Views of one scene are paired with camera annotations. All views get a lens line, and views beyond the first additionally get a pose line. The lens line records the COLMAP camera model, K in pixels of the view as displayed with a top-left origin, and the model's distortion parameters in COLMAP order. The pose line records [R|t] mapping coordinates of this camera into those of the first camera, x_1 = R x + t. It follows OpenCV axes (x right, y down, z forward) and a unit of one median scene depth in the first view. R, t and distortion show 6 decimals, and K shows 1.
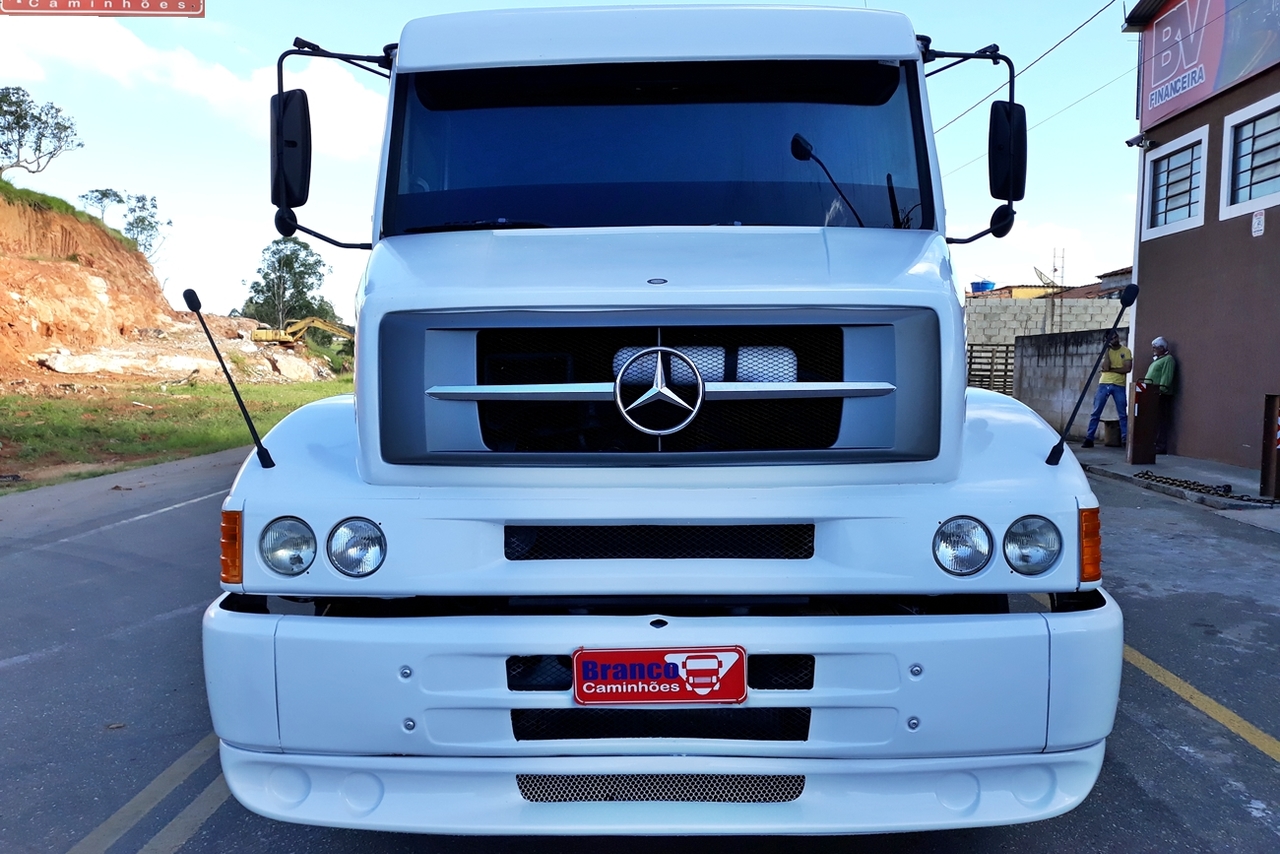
lens RADIAL K [[1039.9, 0, 663.4], [0, 1039.9, 412.0], [0, 0, 1]] dist [0.027591, -0.086021]
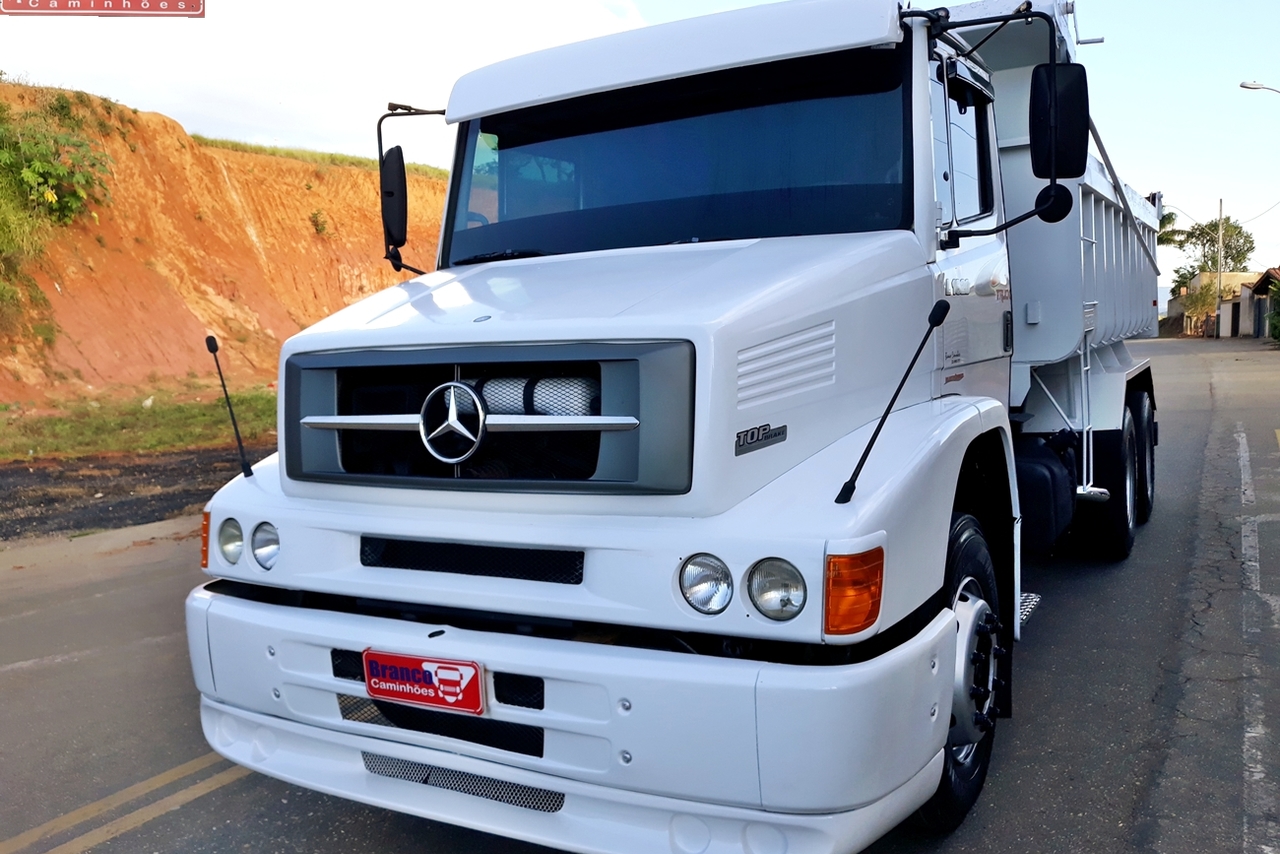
lens RADIAL K [[1039.9, 0, 691.7], [0, 1039.9, 416.5], [0, 0, 1]] dist [0.027591, -0.086021]
pose [[0.891105, 0.006996, -0.453743, 0.721778], [0.010222, 0.999318, 0.035484, -0.063714], [0.453682, -0.036258, 0.890426, 0.136098]]
